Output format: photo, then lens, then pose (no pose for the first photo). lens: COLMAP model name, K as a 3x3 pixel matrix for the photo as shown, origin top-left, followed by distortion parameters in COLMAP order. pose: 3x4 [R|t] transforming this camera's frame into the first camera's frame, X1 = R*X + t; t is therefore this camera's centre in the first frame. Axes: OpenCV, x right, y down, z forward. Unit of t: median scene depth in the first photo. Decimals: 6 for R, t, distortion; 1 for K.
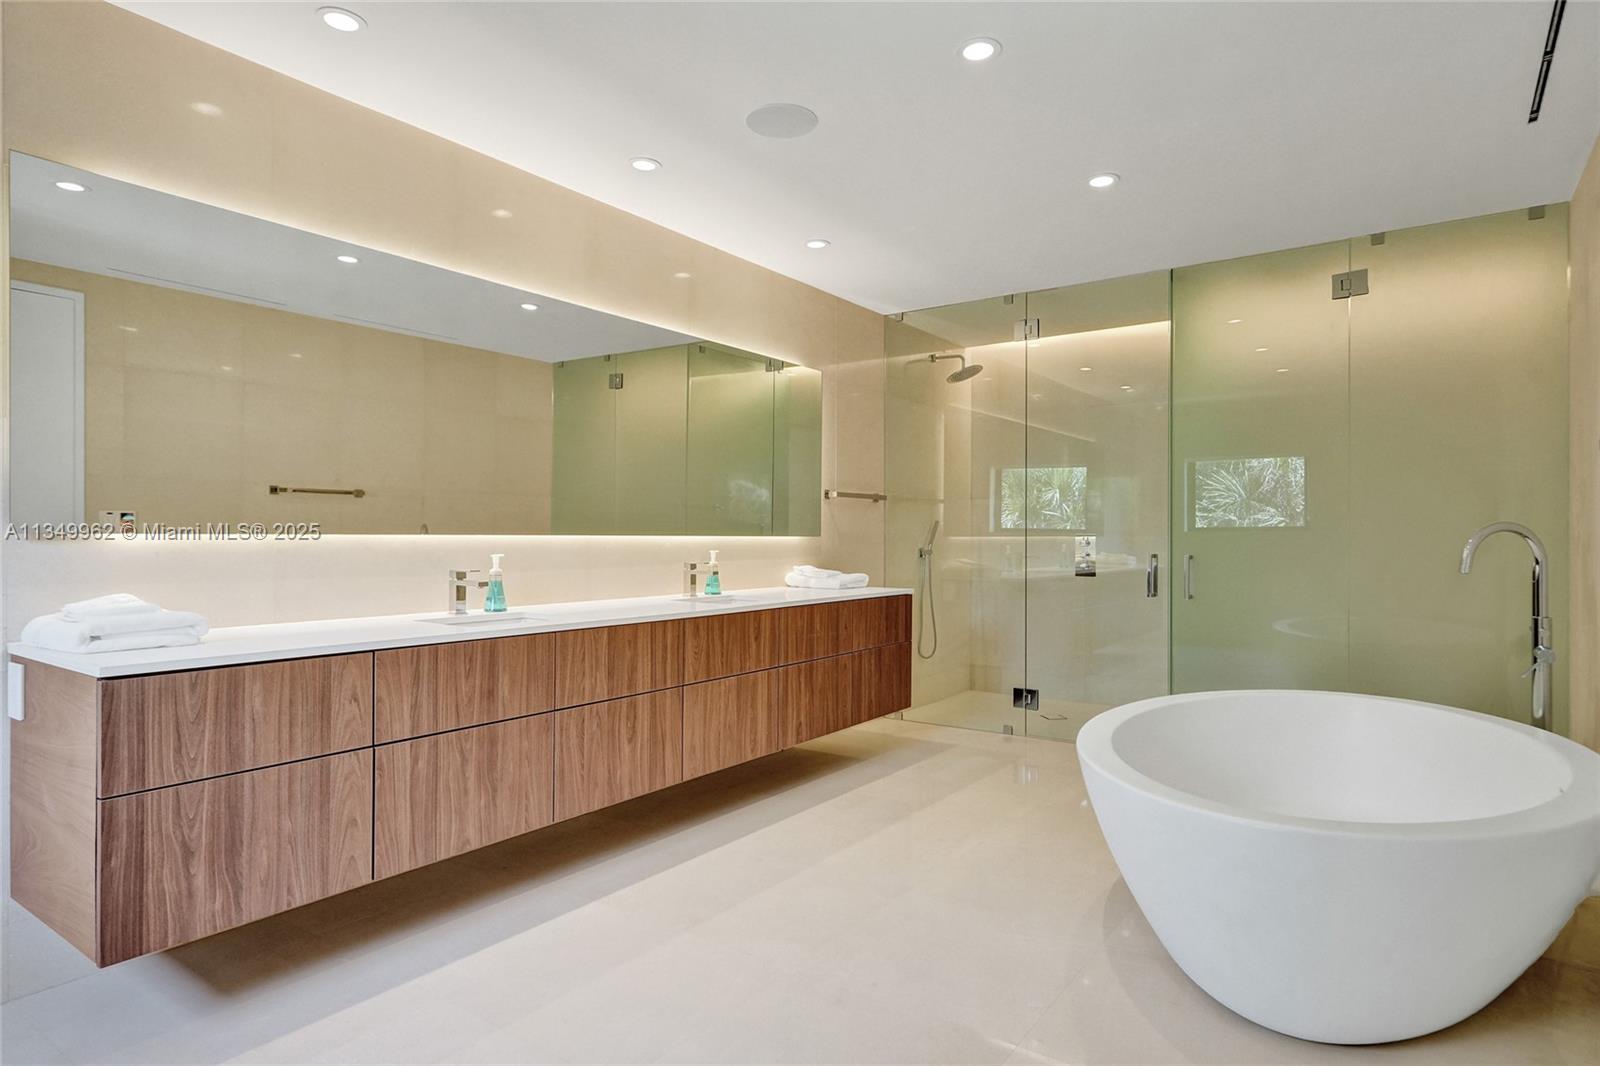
lens RADIAL K [[891.1, 0, 800.0], [0, 891.1, 533.0], [0, 0, 1]] dist [0.001060, -0.000193]
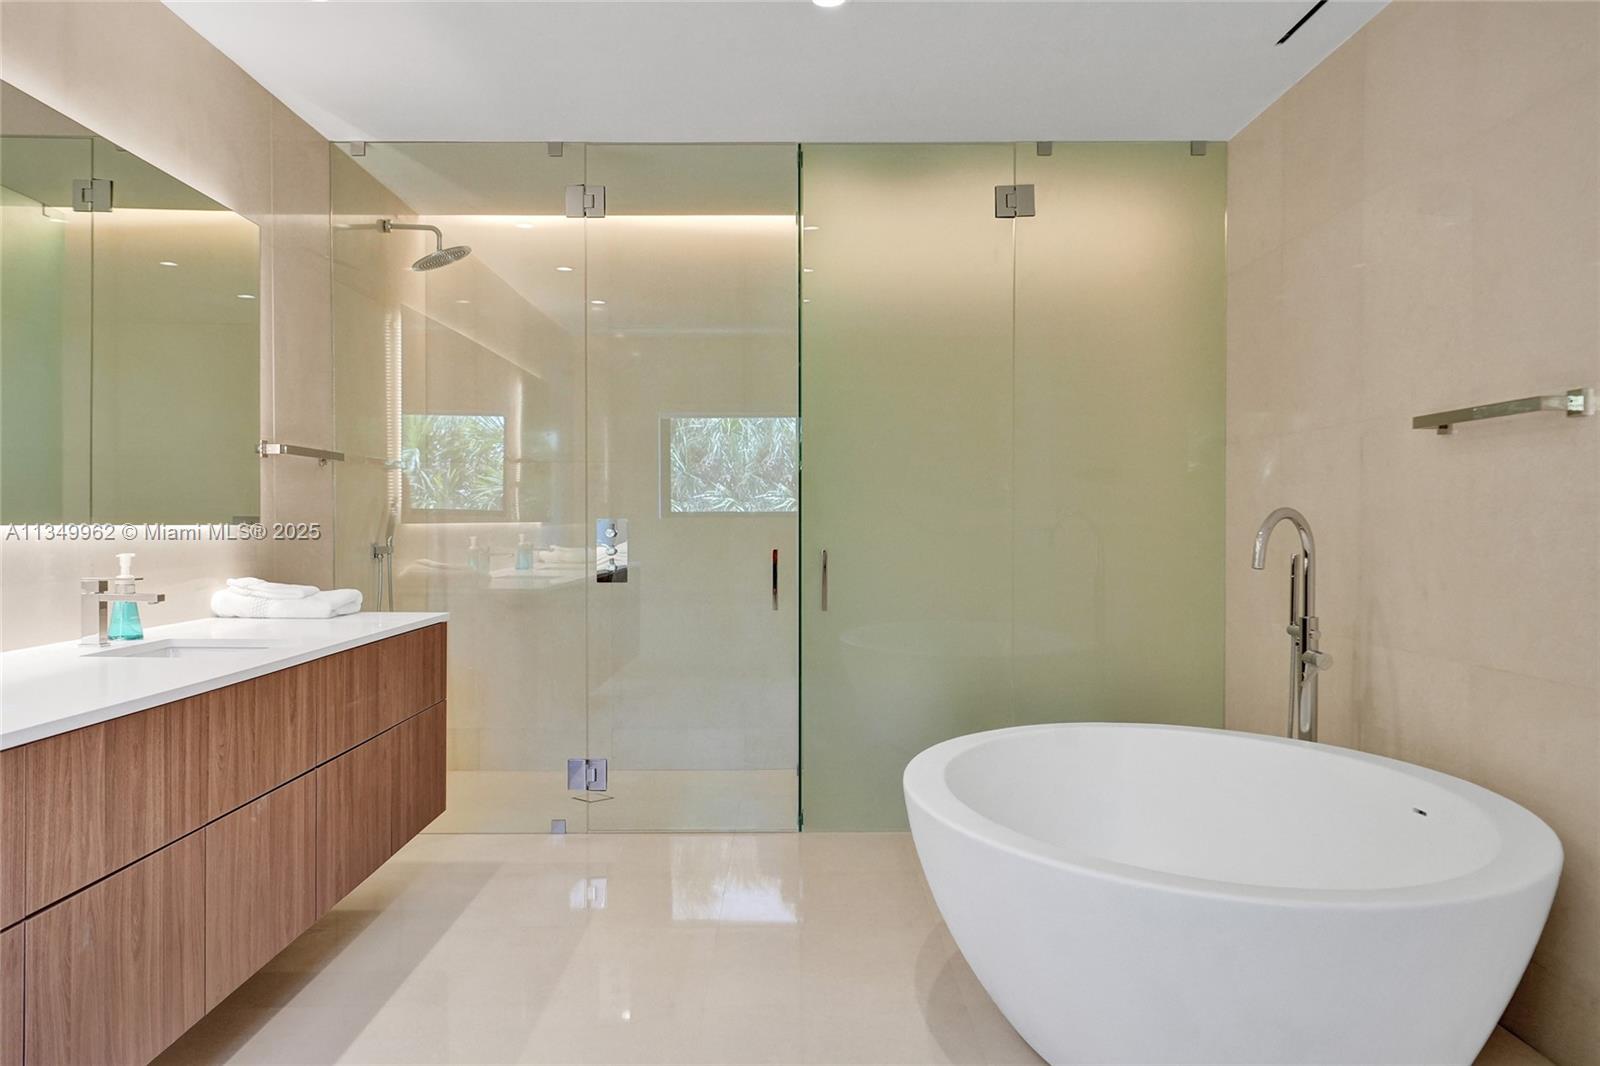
lens RADIAL K [[1333.9, 0, 799.0], [0, 1333.9, 566.3], [0, 0, 1]] dist [-0.004937, -0.006920]
pose [[0.811216, -0.018340, 0.584459, -0.204089], [-0.003018, 0.999363, 0.035548, -0.000796], [-0.584739, -0.030601, 0.810644, 0.142598]]
